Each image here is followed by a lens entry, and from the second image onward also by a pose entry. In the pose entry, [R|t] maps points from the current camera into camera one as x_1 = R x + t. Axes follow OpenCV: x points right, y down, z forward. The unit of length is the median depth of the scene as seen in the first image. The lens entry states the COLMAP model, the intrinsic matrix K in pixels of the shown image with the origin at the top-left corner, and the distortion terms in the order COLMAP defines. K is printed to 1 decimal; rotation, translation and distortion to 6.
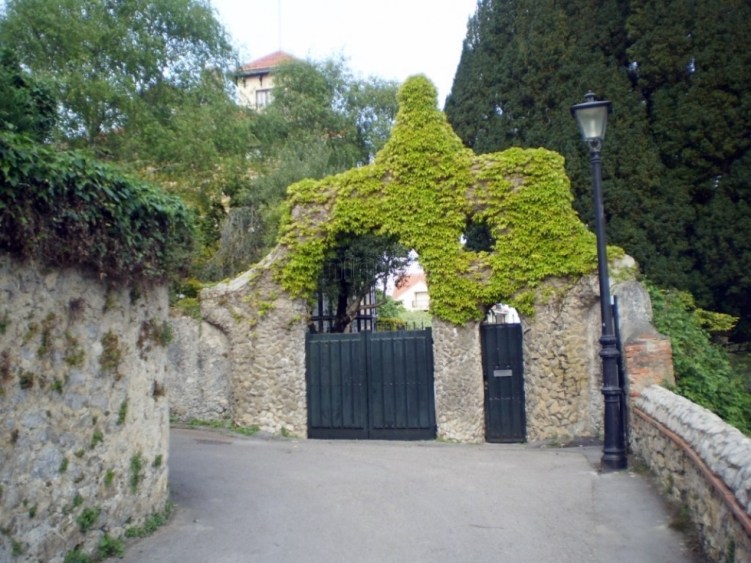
lens RADIAL K [[745.7, 0, 375.5], [0, 745.7, 281.5], [0, 0, 1]] dist [-0.001213, -0.000723]
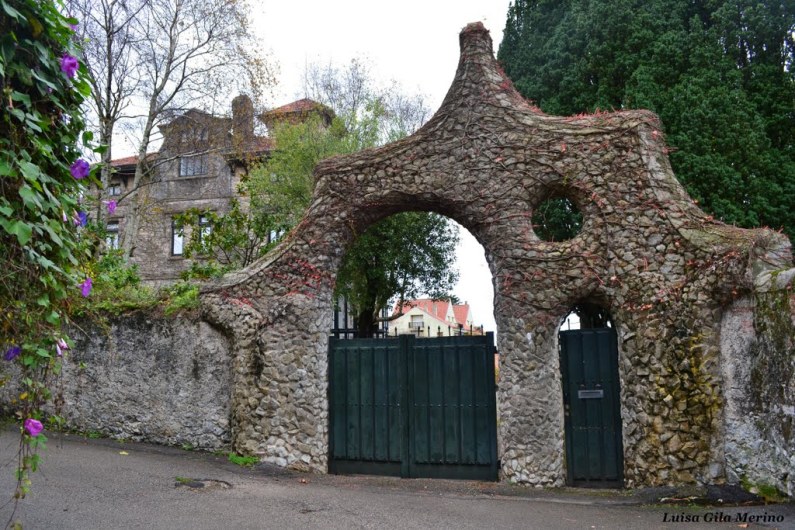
lens RADIAL K [[693.6, 0, 397.5], [0, 693.6, 265.0], [0, 0, 1]] dist [-0.080897, -0.000148]
pose [[0.999694, 0.021767, 0.011732, -0.033291], [-0.021188, 0.998654, -0.047348, 0.027546], [-0.012747, 0.047085, 0.998810, 0.282574]]
